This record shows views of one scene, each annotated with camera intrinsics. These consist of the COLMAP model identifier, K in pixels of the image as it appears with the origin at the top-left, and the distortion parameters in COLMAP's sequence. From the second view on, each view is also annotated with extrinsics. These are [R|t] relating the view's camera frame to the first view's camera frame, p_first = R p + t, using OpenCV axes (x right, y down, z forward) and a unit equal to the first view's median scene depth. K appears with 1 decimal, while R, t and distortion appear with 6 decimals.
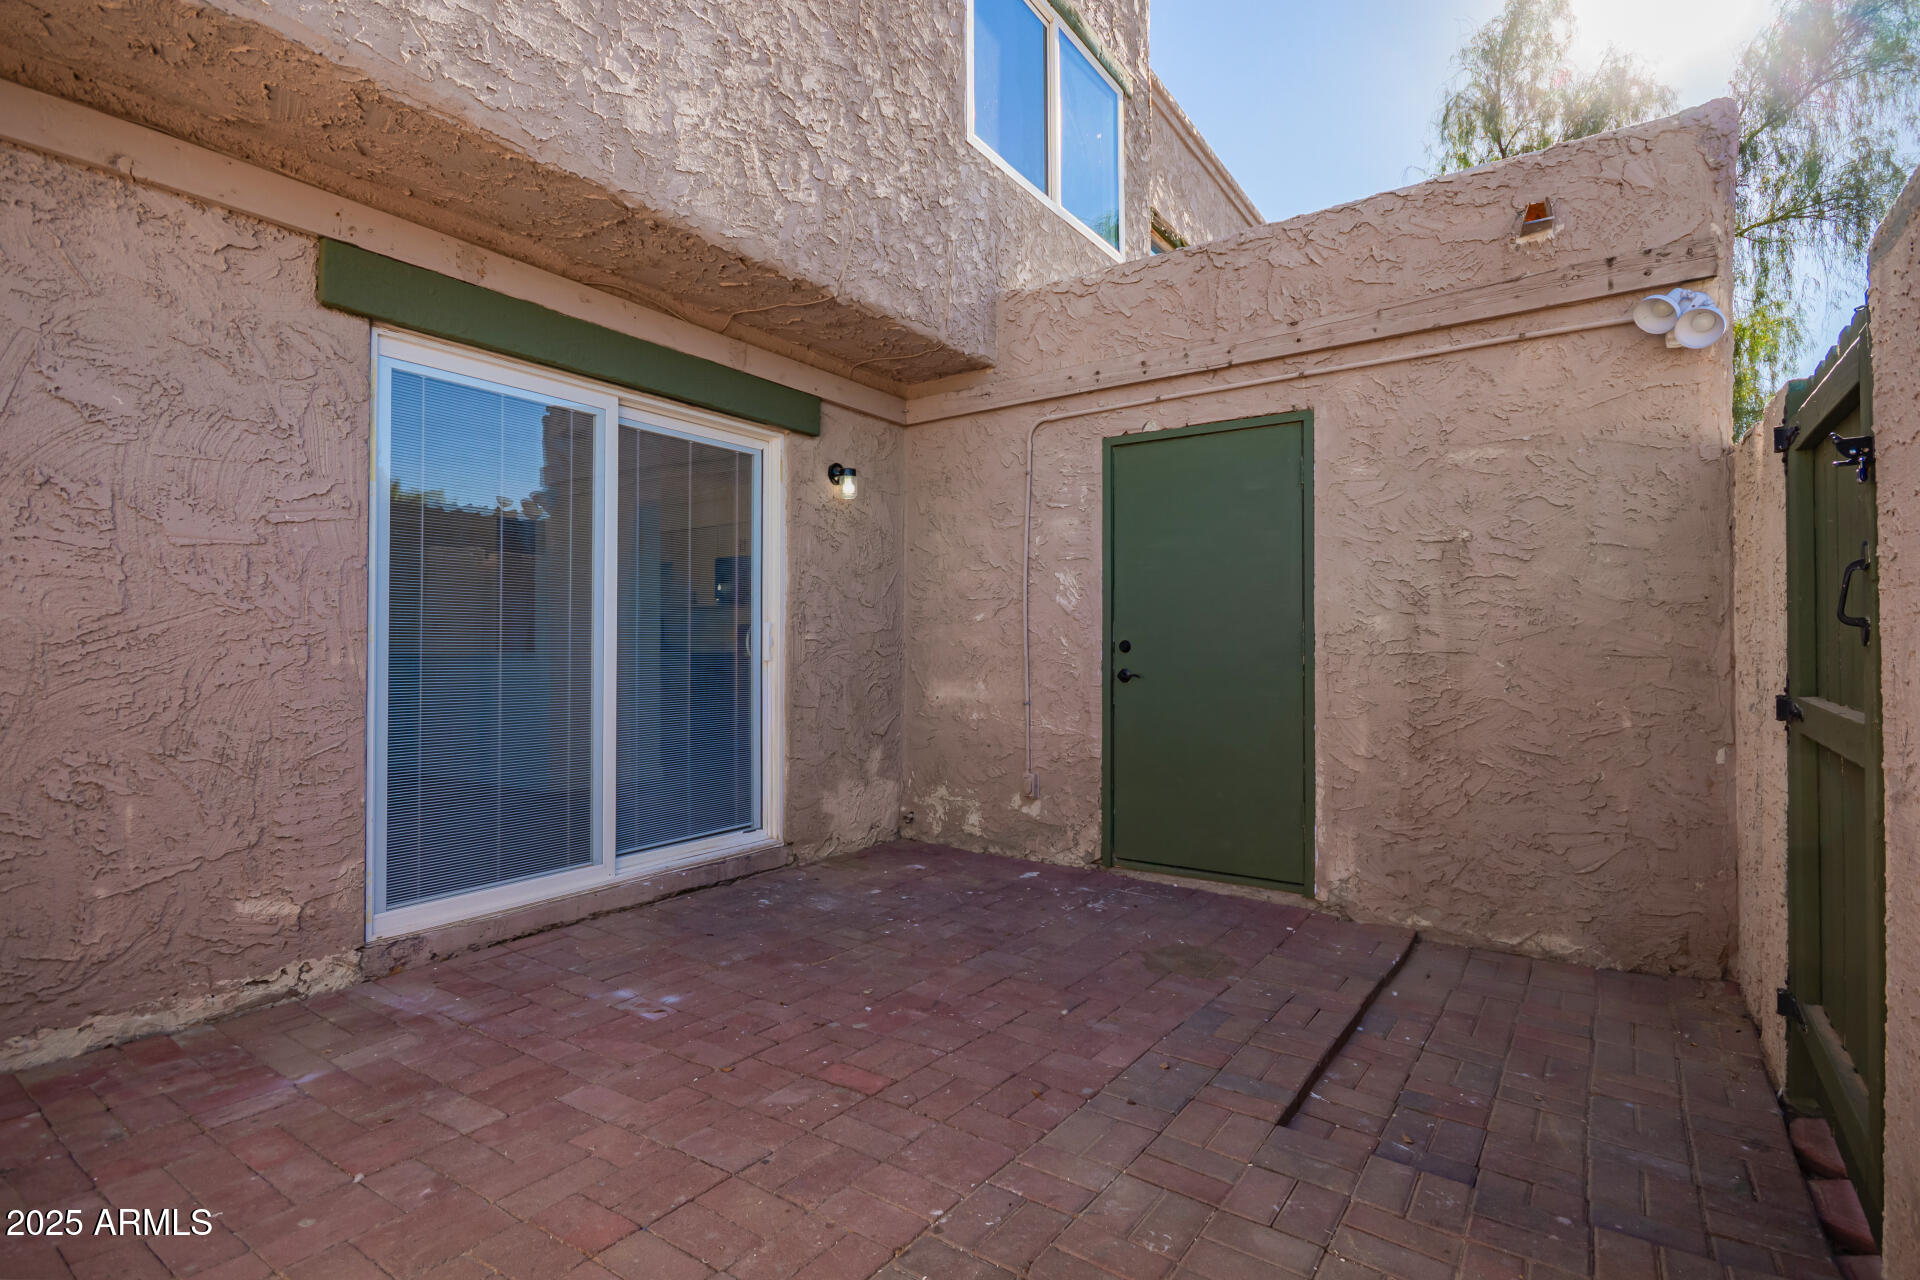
lens RADIAL K [[904.0, 0, 961.1], [0, 904.0, 639.5], [0, 0, 1]] dist [-0.002666, 0.000916]
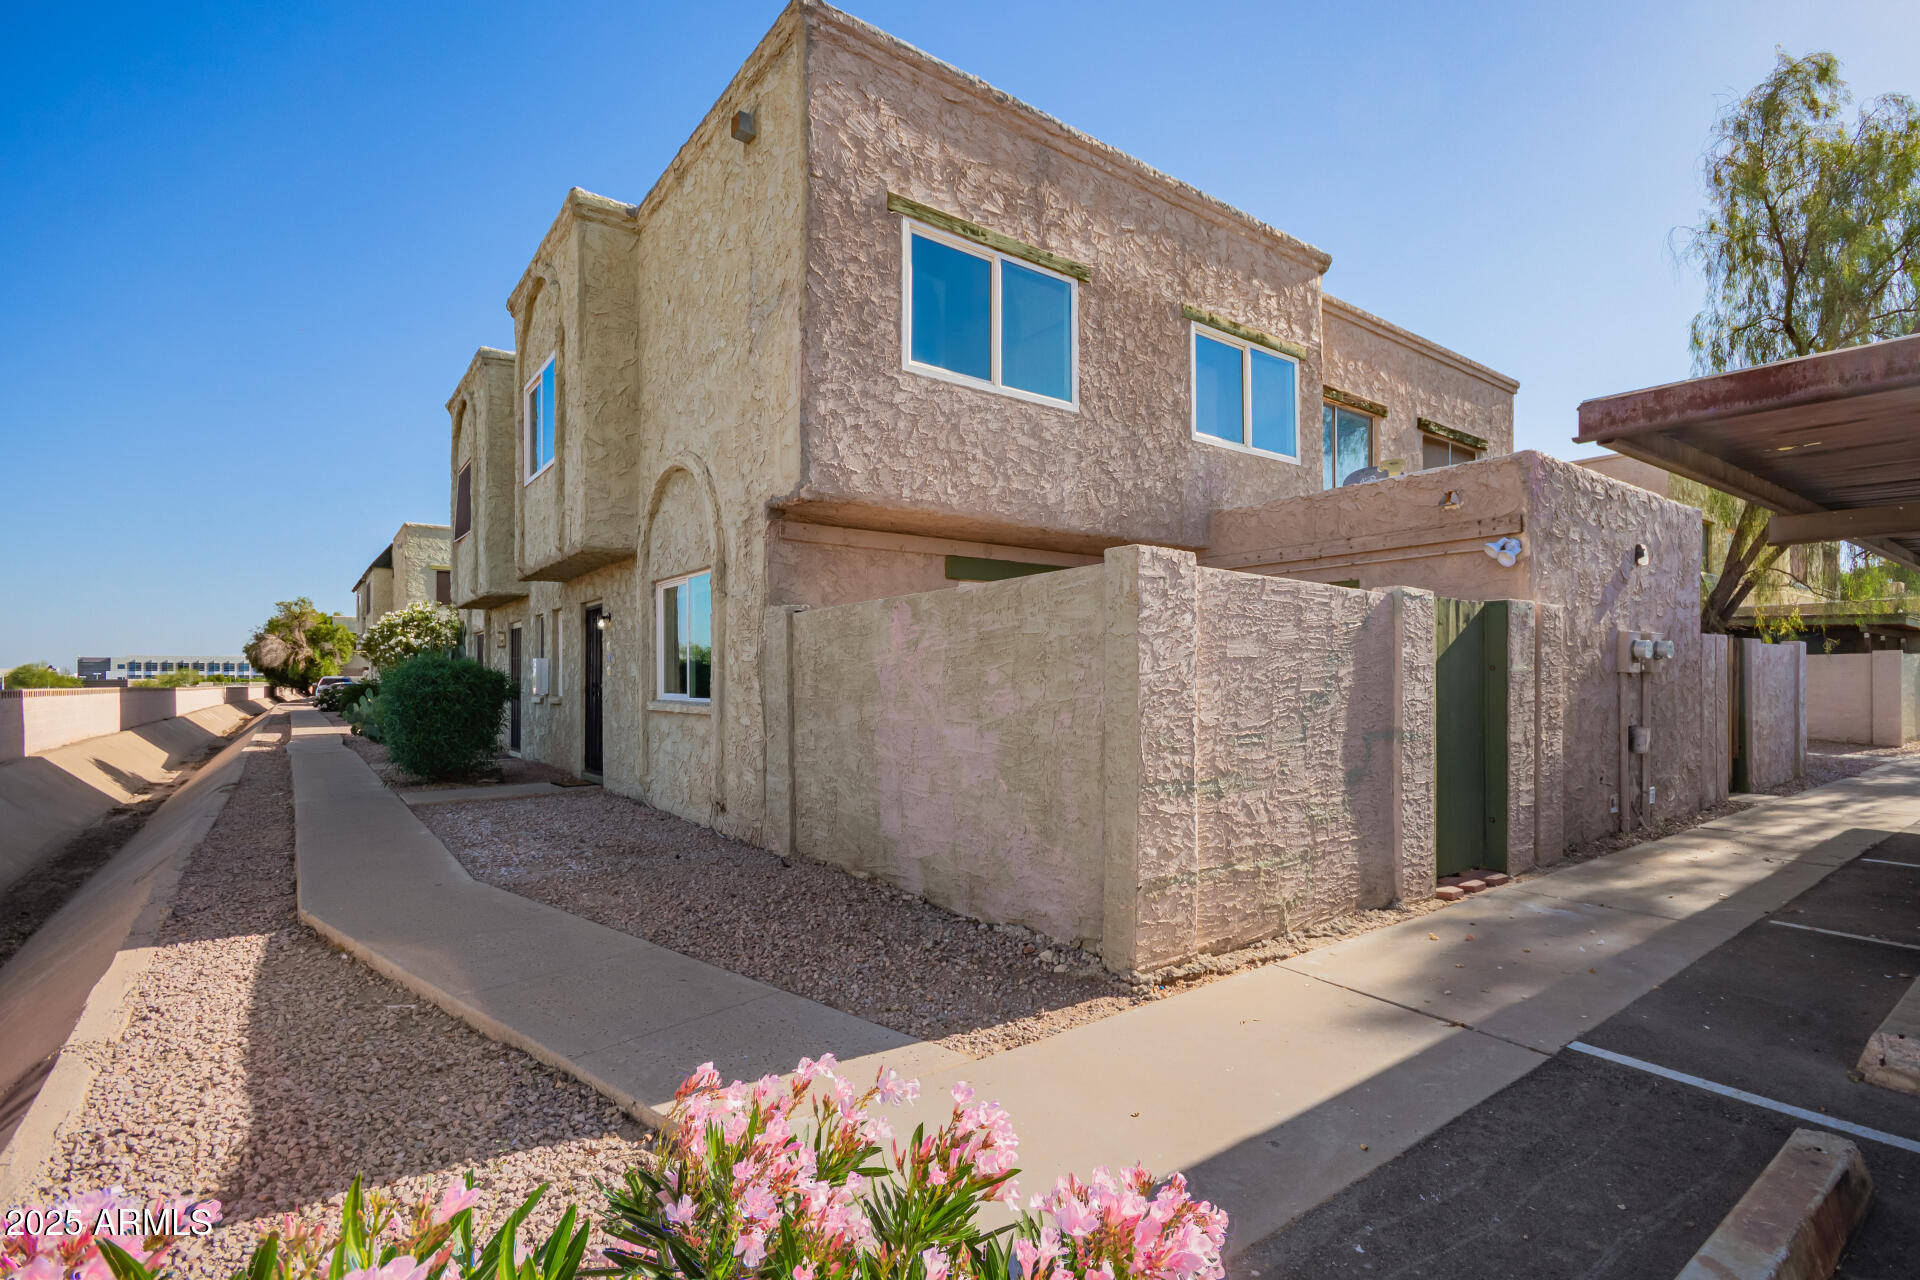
lens RADIAL K [[904.0, 0, 979.8], [0, 904.0, 679.2], [0, 0, 1]] dist [-0.002666, 0.000916]
pose [[0.954828, -0.003434, -0.297138, 0.174975], [0.005359, 0.999970, 0.005662, -0.046697], [0.297109, -0.006999, 0.954818, -1.219225]]
